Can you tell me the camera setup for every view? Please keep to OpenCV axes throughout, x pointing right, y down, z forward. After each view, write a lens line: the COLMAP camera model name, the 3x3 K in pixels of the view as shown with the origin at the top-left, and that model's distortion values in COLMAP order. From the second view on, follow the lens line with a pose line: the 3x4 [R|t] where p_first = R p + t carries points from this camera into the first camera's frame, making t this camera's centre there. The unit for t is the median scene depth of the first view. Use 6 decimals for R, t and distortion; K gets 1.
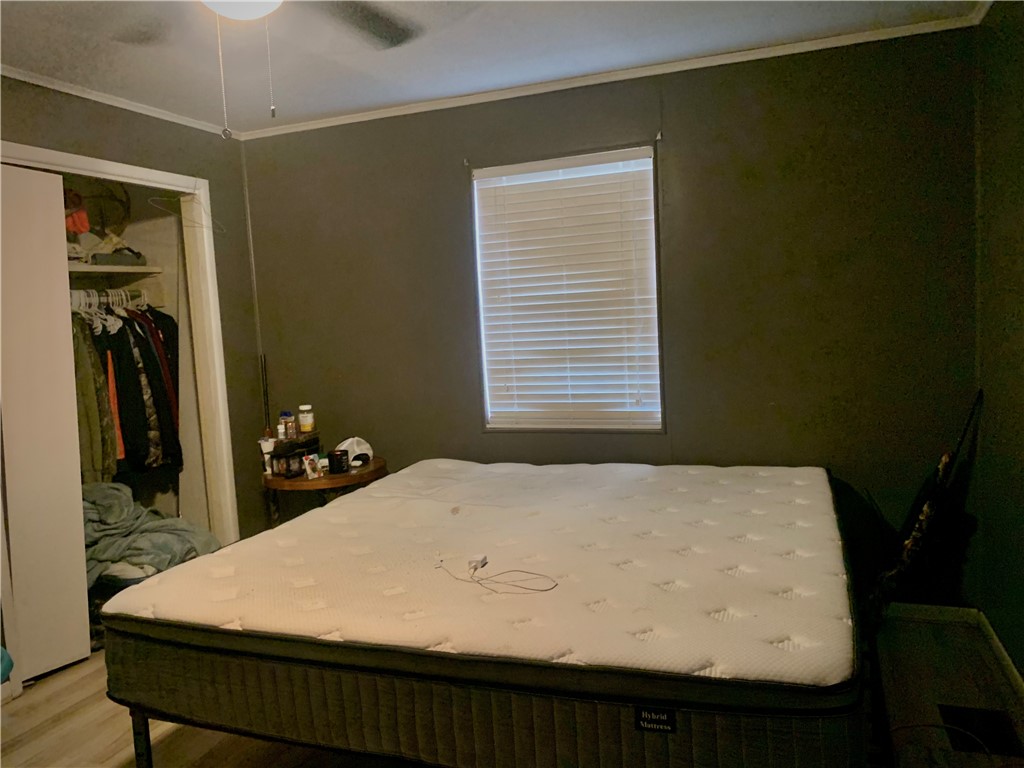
lens RADIAL K [[786.5, 0, 500.2], [0, 786.5, 386.1], [0, 0, 1]] dist [0.072140, -0.091203]
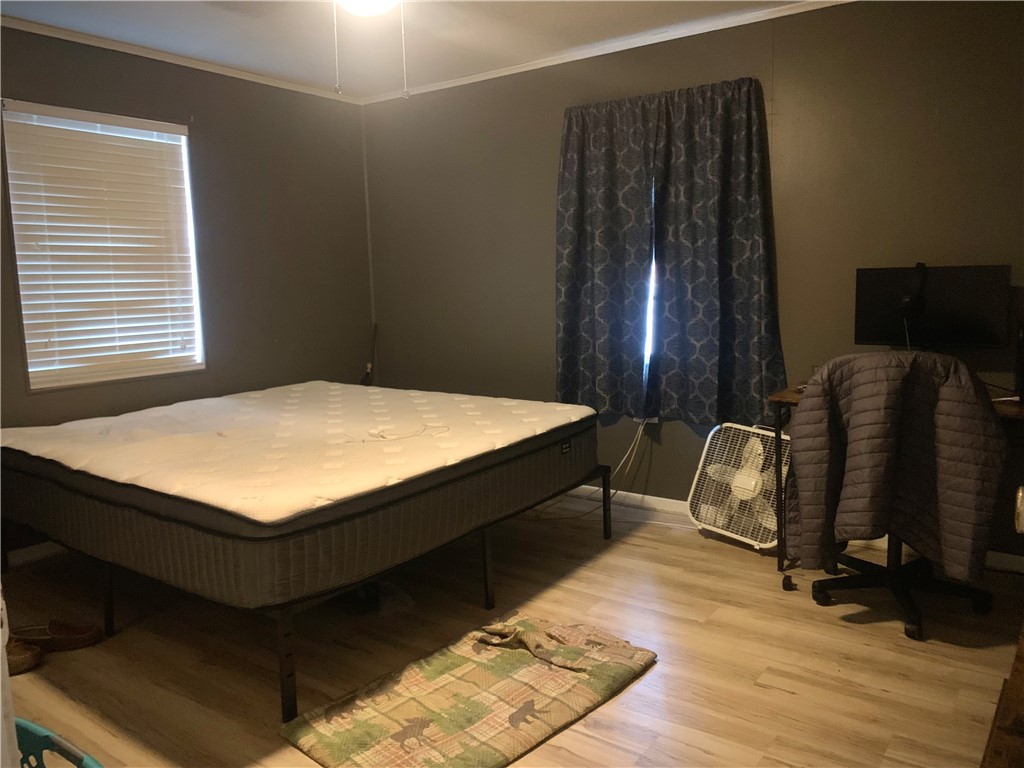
lens RADIAL K [[786.5, 0, 500.2], [0, 786.5, 386.1], [0, 0, 1]] dist [0.072140, -0.091203]
pose [[0.251606, -0.089049, 0.963724, -0.818400], [0.094860, 0.993233, 0.067010, 0.042074], [-0.963170, 0.074559, 0.258350, 0.265455]]
